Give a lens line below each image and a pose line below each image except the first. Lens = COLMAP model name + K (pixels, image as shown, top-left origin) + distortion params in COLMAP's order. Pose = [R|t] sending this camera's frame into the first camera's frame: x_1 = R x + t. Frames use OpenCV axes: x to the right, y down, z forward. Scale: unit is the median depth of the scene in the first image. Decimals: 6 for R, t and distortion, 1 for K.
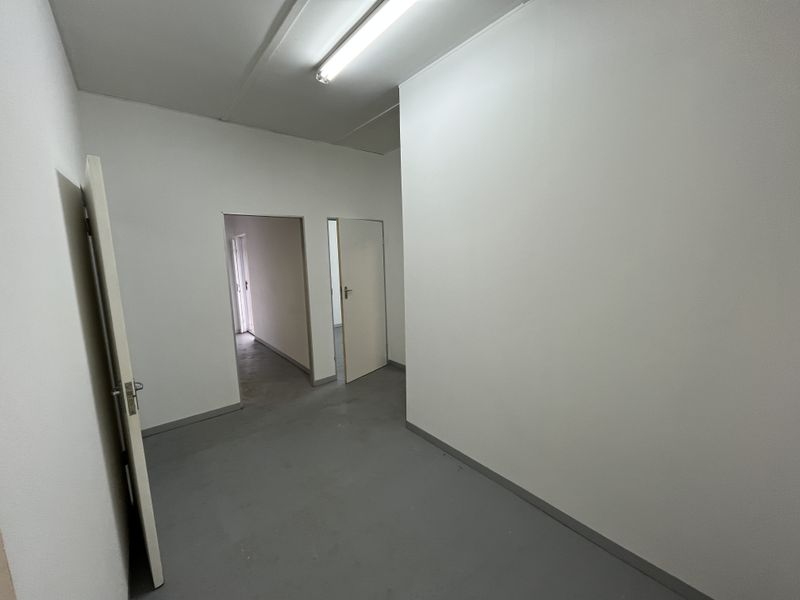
lens RADIAL K [[324.1, 0, 400.0], [0, 324.1, 300.0], [0, 0, 1]] dist [-0.014879, 0.000034]
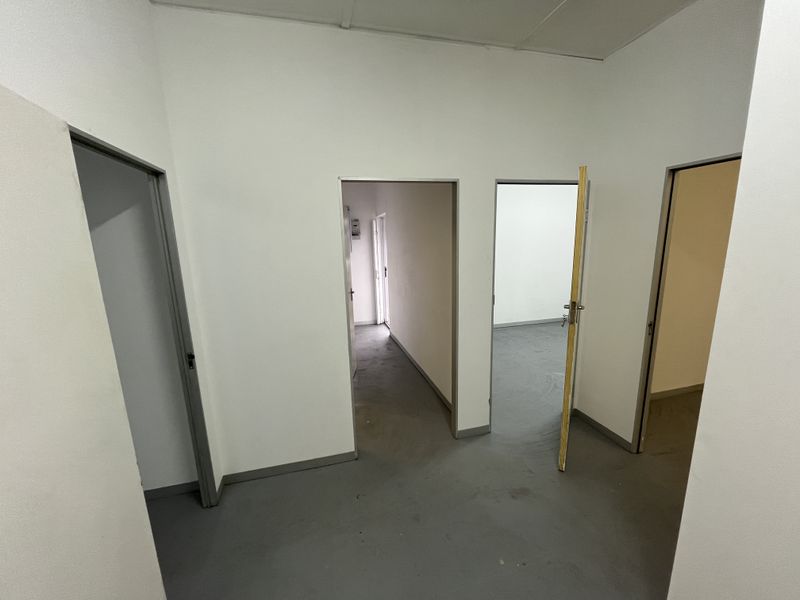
lens RADIAL K [[324.1, 0, 400.0], [0, 324.1, 300.0], [0, 0, 1]] dist [-0.014879, 0.000034]
pose [[0.909867, 0.076672, -0.407755, -0.115719], [-0.051646, 0.996063, 0.072049, -0.059264], [0.411674, -0.044496, 0.910244, 0.338749]]
